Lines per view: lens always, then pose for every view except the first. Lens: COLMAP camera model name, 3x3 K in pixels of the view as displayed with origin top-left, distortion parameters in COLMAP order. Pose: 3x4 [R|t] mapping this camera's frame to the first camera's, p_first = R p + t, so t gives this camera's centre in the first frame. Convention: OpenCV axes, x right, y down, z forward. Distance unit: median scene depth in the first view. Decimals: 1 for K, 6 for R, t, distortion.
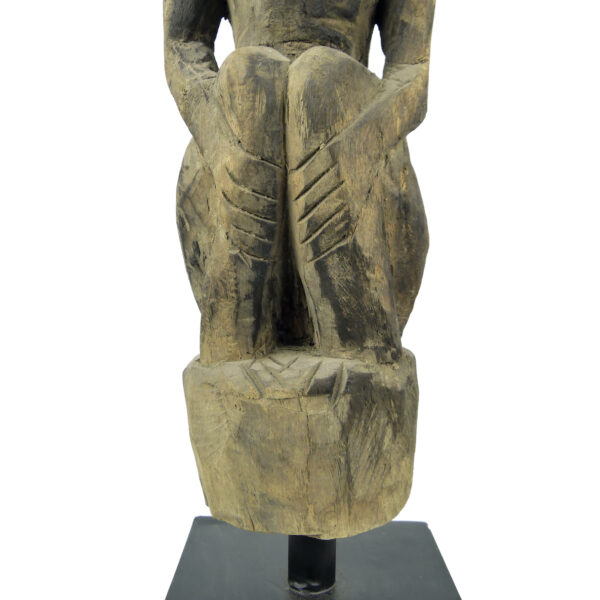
lens RADIAL K [[664.0, 0, 300.0], [0, 664.0, 300.0], [0, 0, 1]] dist [-0.005693, 0.006728]
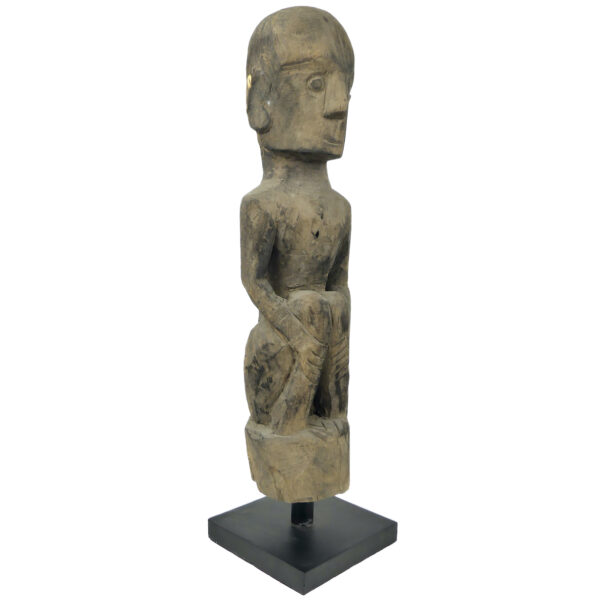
lens RADIAL K [[664.0, 0, 300.0], [0, 664.0, 300.0], [0, 0, 1]] dist [-0.005693, 0.006728]
pose [[0.696966, -0.116636, 0.707555, -1.681500], [0.056053, 0.992526, 0.108397, -0.599759], [-0.714910, -0.035889, 0.698295, -0.540388]]
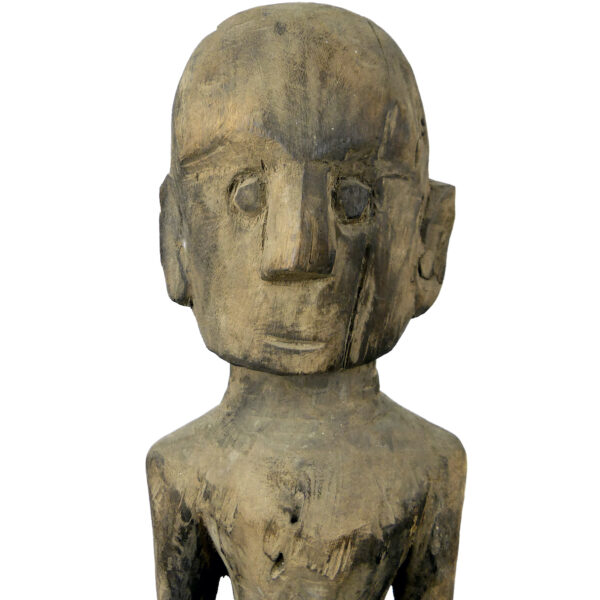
lens RADIAL K [[664.0, 0, 300.0], [0, 664.0, 300.0], [0, 0, 1]] dist [-0.005693, 0.006728]
pose [[0.993802, -0.060826, 0.093045, -0.074862], [0.059363, 0.998067, 0.018414, -0.937109], [-0.093985, -0.012777, 0.995492, 0.095895]]
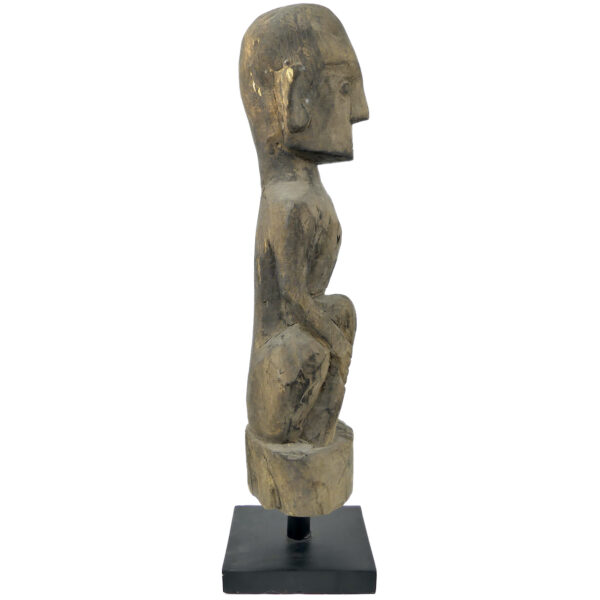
lens RADIAL K [[664.0, 0, 300.0], [0, 664.0, 300.0], [0, 0, 1]] dist [-0.005693, 0.006728]
pose [[-0.028553, -0.154852, 0.987525, -2.265475], [0.060672, 0.985838, 0.156341, -0.724299], [-0.997749, 0.064379, -0.018753, 1.166072]]
